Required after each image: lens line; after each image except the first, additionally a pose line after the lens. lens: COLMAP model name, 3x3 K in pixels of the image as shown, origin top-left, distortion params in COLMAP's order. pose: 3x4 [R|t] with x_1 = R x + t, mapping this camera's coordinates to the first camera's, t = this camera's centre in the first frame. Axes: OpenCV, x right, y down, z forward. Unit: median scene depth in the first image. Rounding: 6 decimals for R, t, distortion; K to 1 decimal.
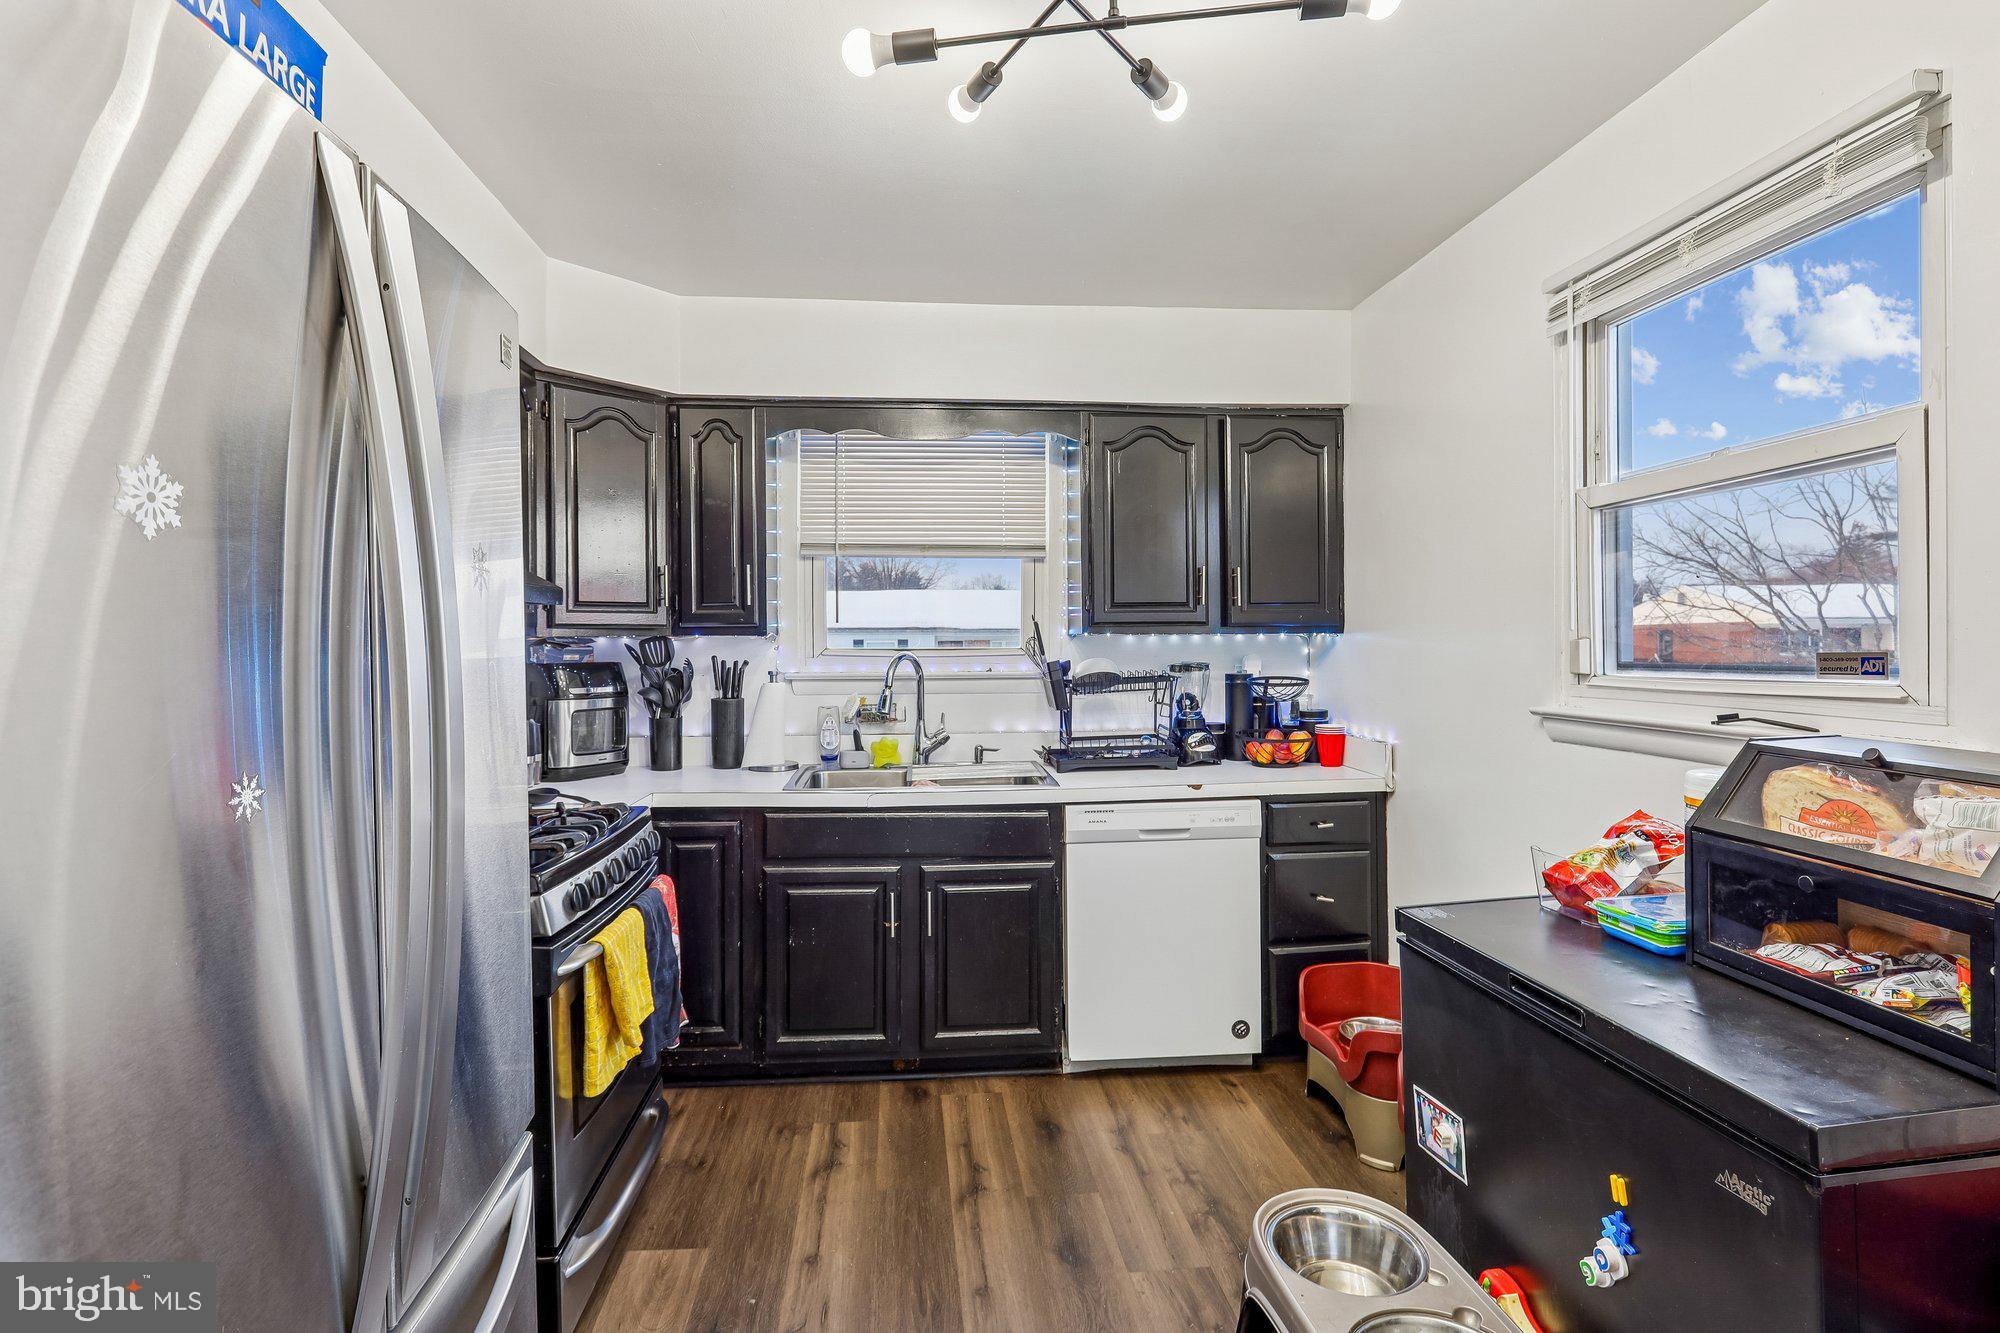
lens RADIAL K [[970.4, 0, 1004.5], [0, 970.4, 632.8], [0, 0, 1]] dist [-0.003374, 0.001030]
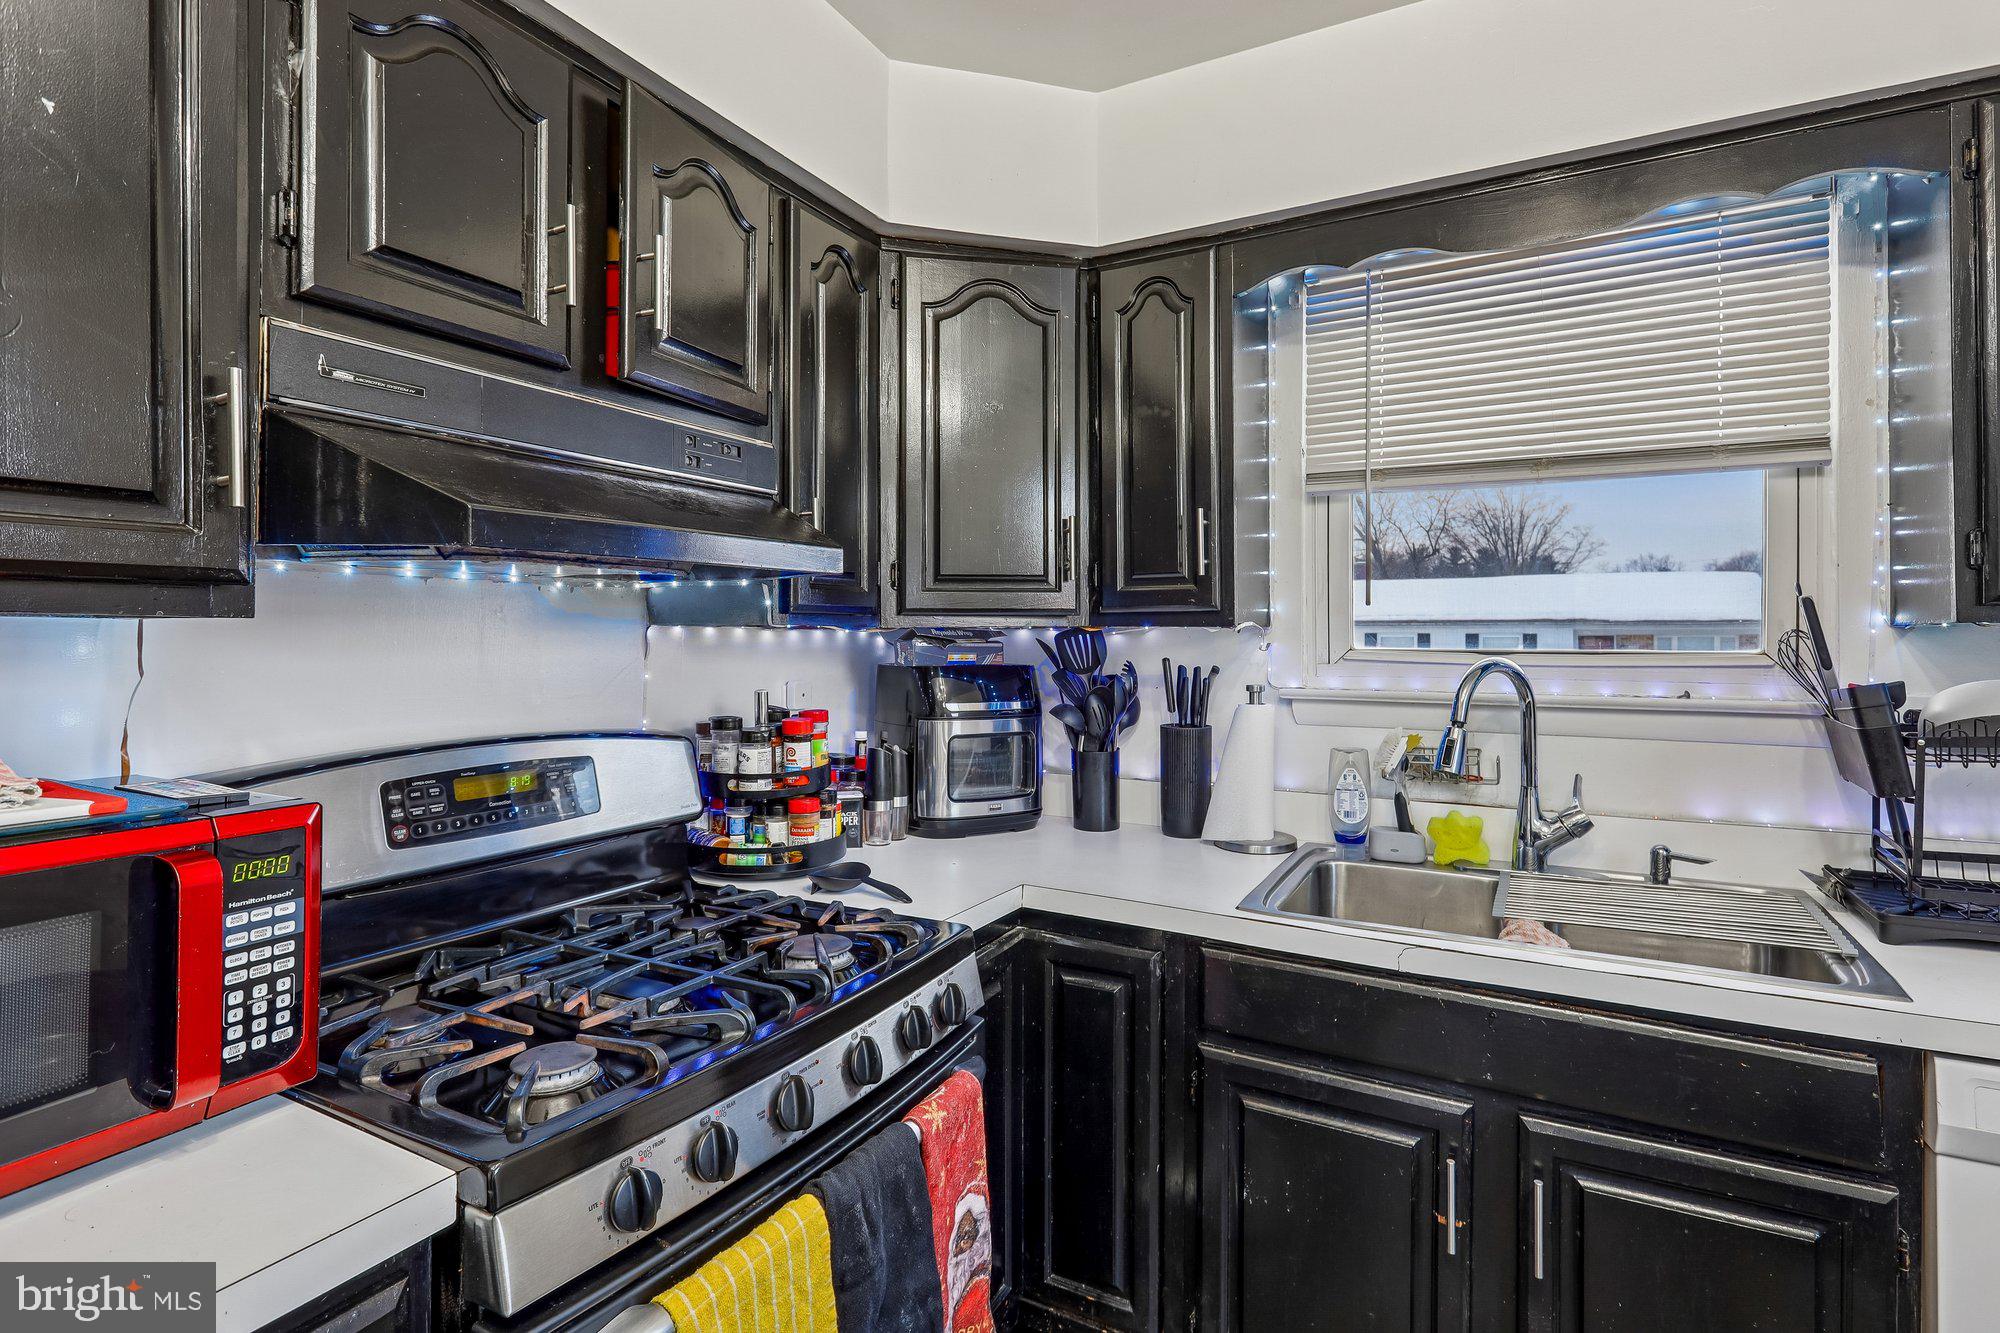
lens RADIAL K [[970.4, 0, 1004.5], [0, 970.4, 632.8], [0, 0, 1]] dist [-0.003374, 0.001030]
pose [[0.823088, 0.002781, -0.567906, -0.022102], [0.000875, 0.999981, 0.006165, 0.002742], [0.567913, -0.005571, 0.823070, 0.411242]]
